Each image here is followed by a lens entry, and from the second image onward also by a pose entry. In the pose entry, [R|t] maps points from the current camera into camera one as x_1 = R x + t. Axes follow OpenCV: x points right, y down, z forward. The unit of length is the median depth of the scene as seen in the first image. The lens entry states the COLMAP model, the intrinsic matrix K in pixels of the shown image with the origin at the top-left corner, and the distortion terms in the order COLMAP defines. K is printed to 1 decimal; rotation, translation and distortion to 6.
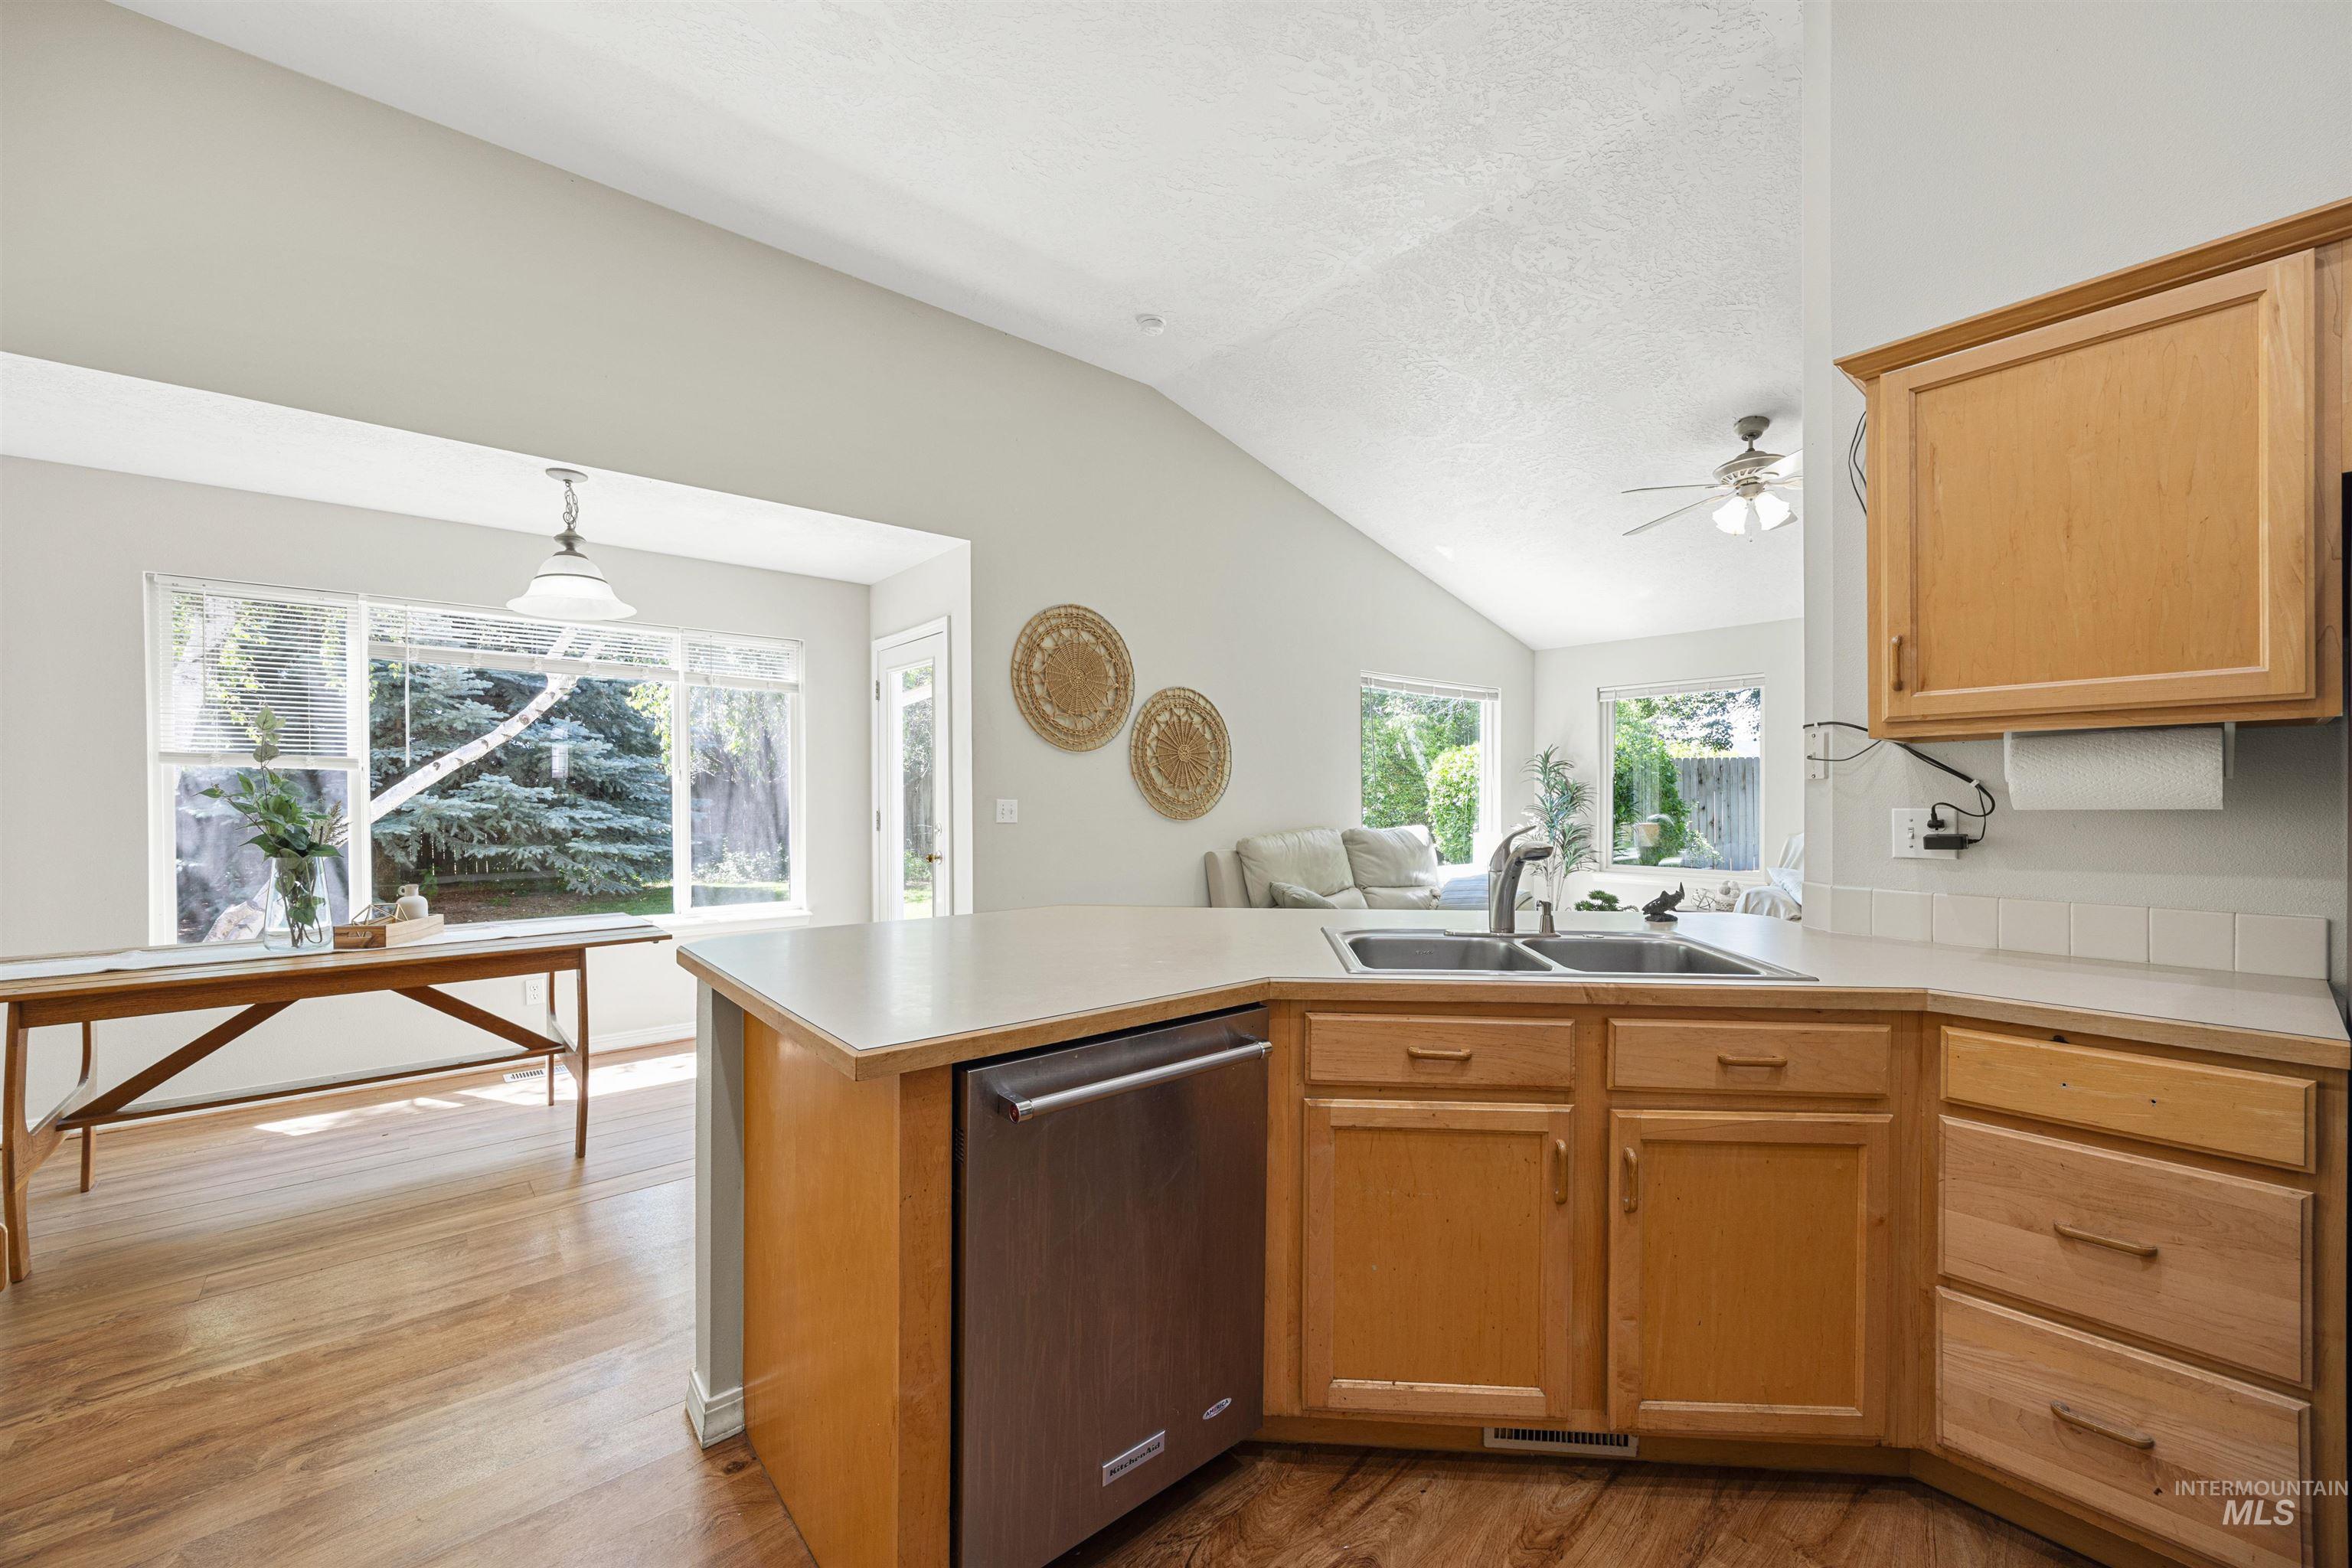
lens RADIAL K [[906.0, 0, 1178.6], [0, 906.0, 799.2], [0, 0, 1]] dist [0.001752, 0.000005]
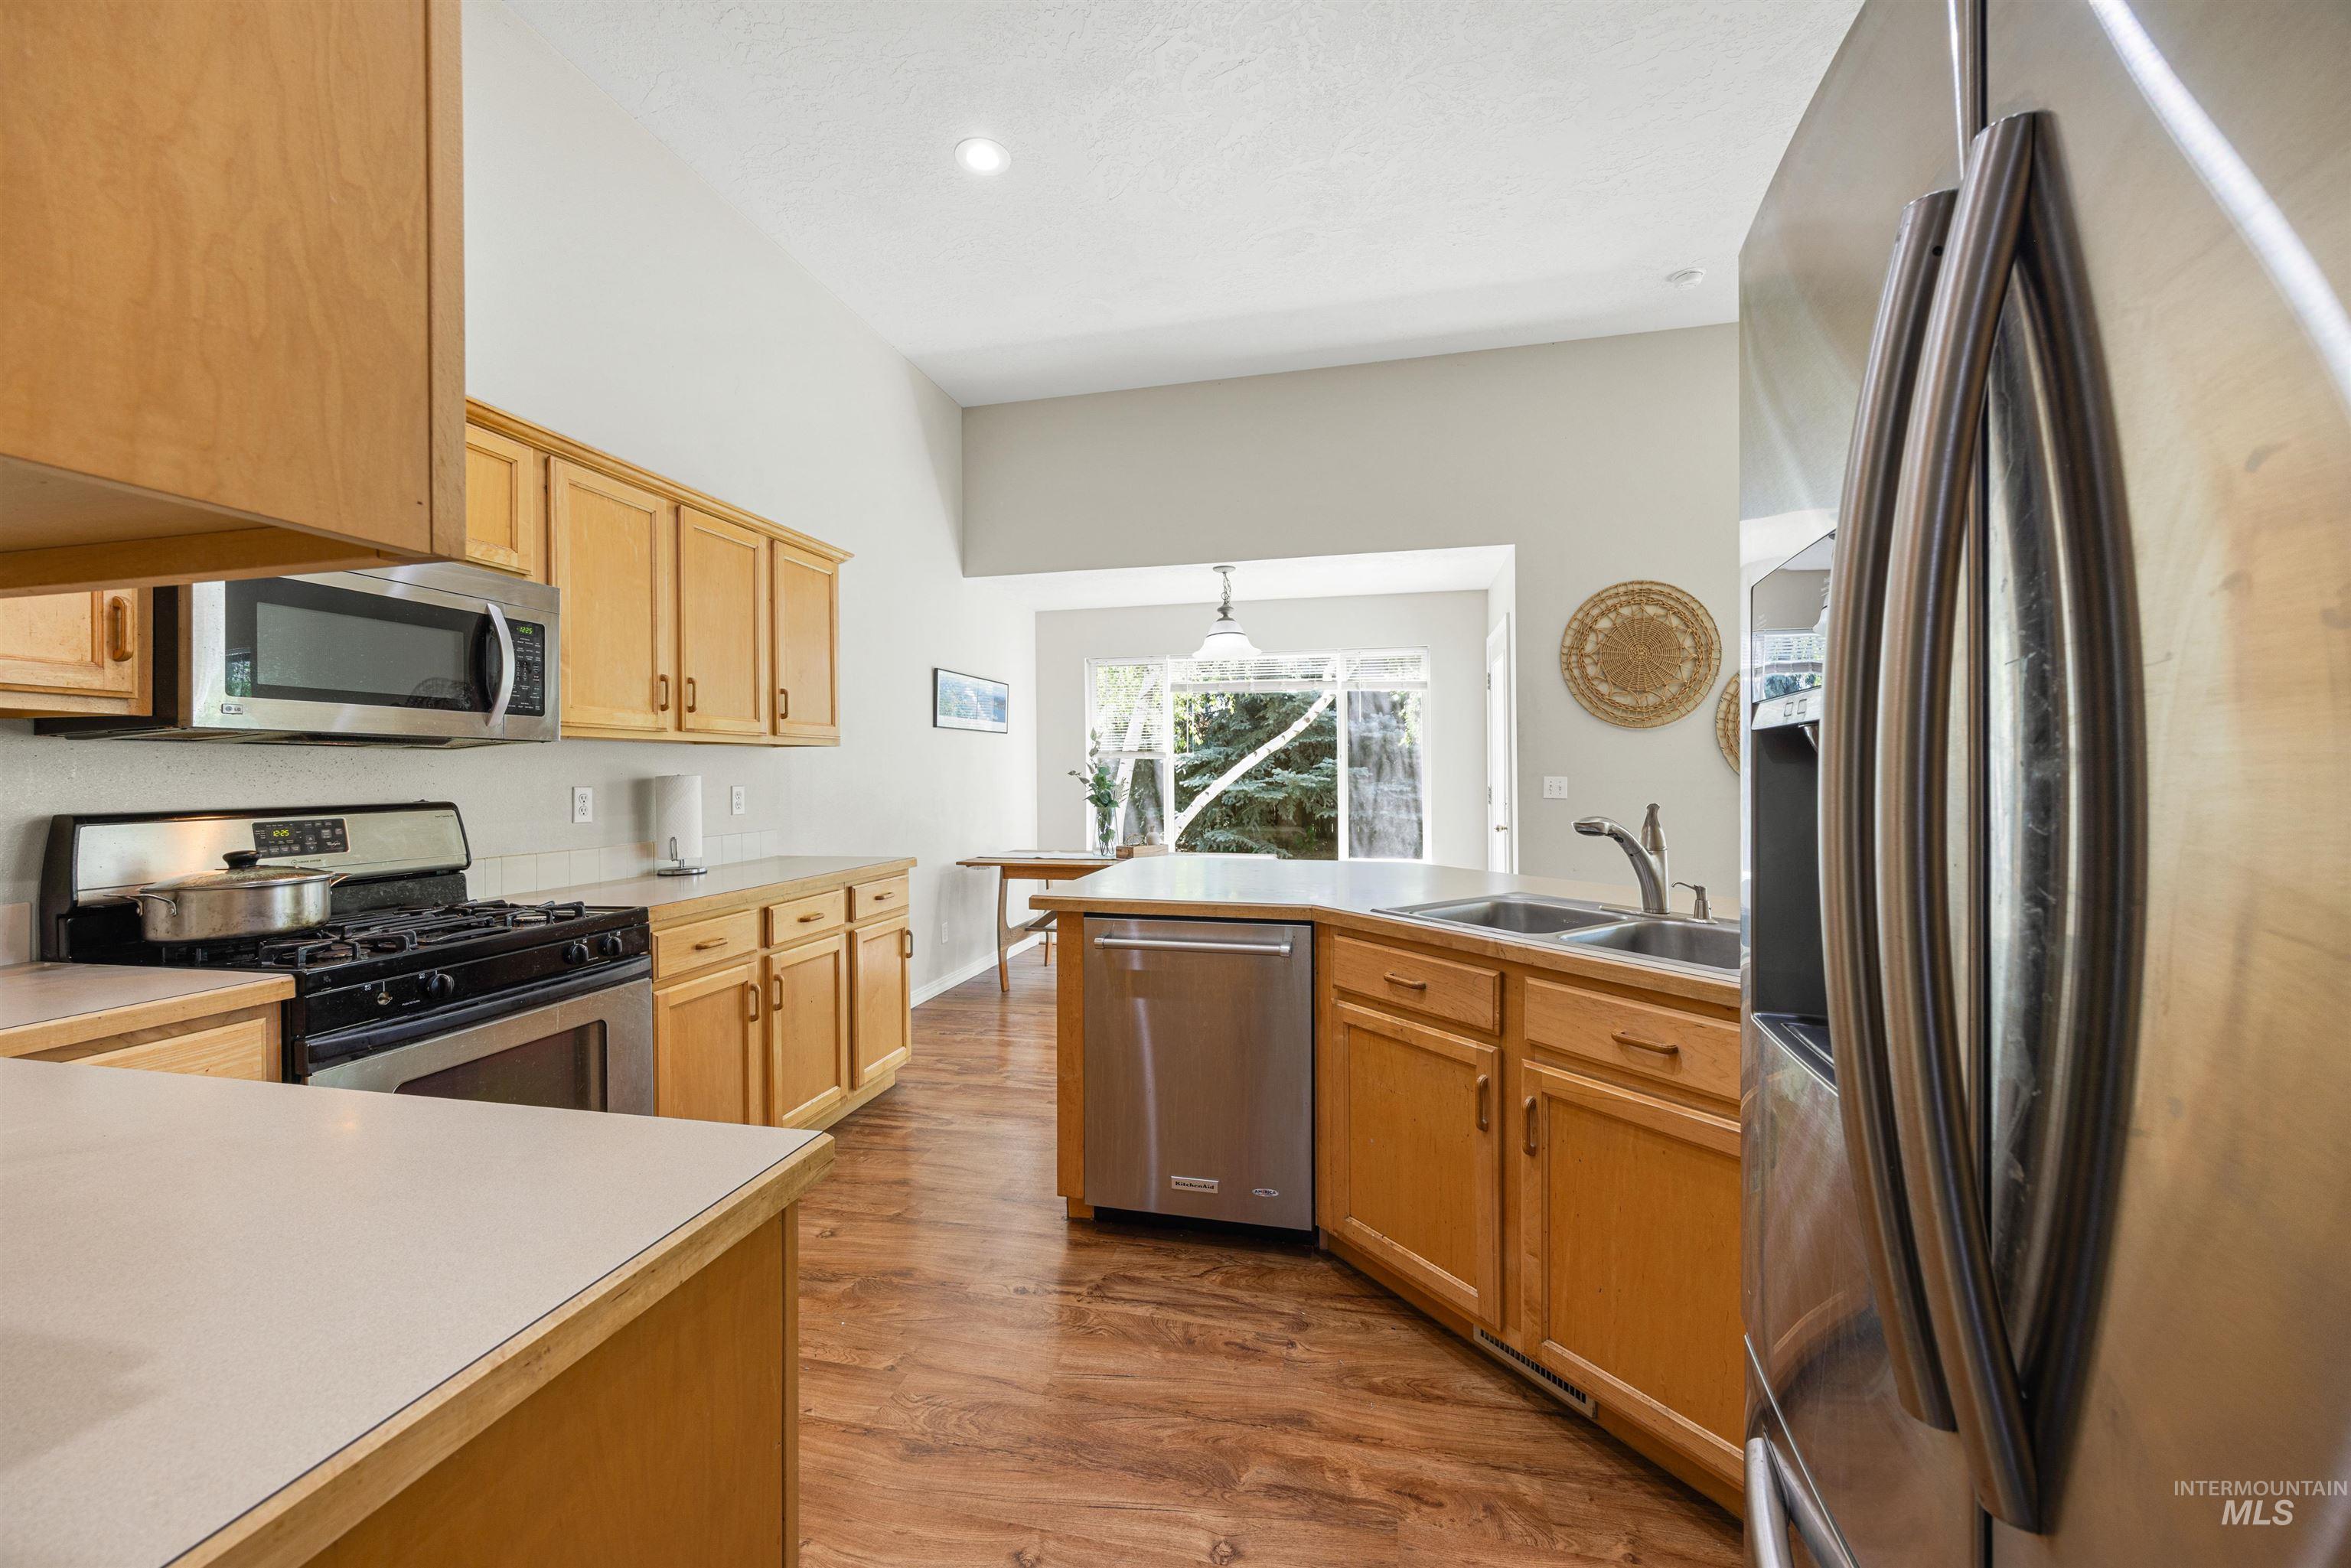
lens RADIAL K [[905.6, 0, 1177.5], [0, 905.6, 770.4], [0, 0, 1]] dist [0.001752, 0.000005]
pose [[0.597221, -0.005125, -0.802060, 0.534466], [-0.000358, 0.999978, -0.006657, 0.000499], [0.802076, 0.004263, 0.597206, 0.004990]]
